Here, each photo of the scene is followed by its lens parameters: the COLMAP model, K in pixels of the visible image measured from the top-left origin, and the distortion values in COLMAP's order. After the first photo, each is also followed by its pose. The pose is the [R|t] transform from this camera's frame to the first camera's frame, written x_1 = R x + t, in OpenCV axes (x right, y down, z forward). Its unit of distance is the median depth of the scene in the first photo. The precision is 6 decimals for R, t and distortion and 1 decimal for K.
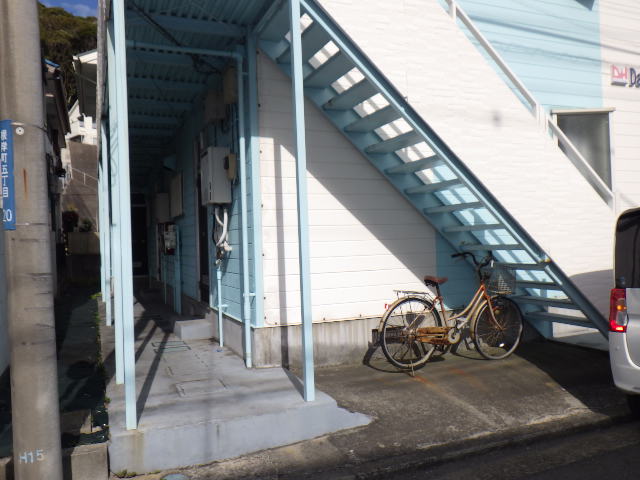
lens RADIAL K [[522.2, 0, 320.0], [0, 522.2, 240.0], [0, 0, 1]] dist [0.004487, 0.000195]
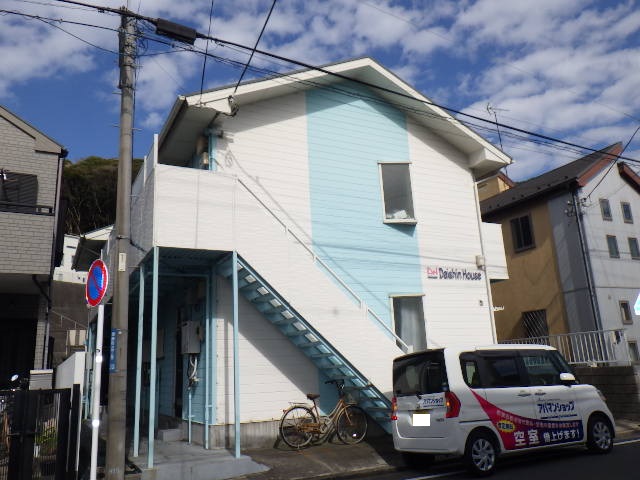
lens RADIAL K [[519.0, 0, 317.6], [0, 519.0, 252.1], [0, 0, 1]] dist [0.000150, 0.001764]
pose [[0.997621, 0.003141, 0.068872, 0.105600], [0.012447, 0.974342, -0.224729, -0.005795], [-0.067810, 0.225052, 0.971984, -0.810582]]
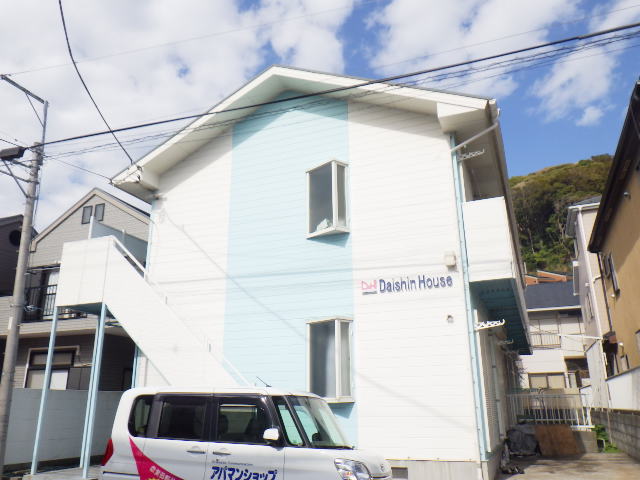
lens RADIAL K [[531.5, 0, 320.0], [0, 531.5, 240.0], [0, 0, 1]] dist [-0.014672, -0.004937]
pose [[0.696849, -0.183275, -0.693406, 1.863370], [-0.016792, 0.962365, -0.271239, -0.073980], [0.717021, 0.200656, 0.667546, -0.035475]]
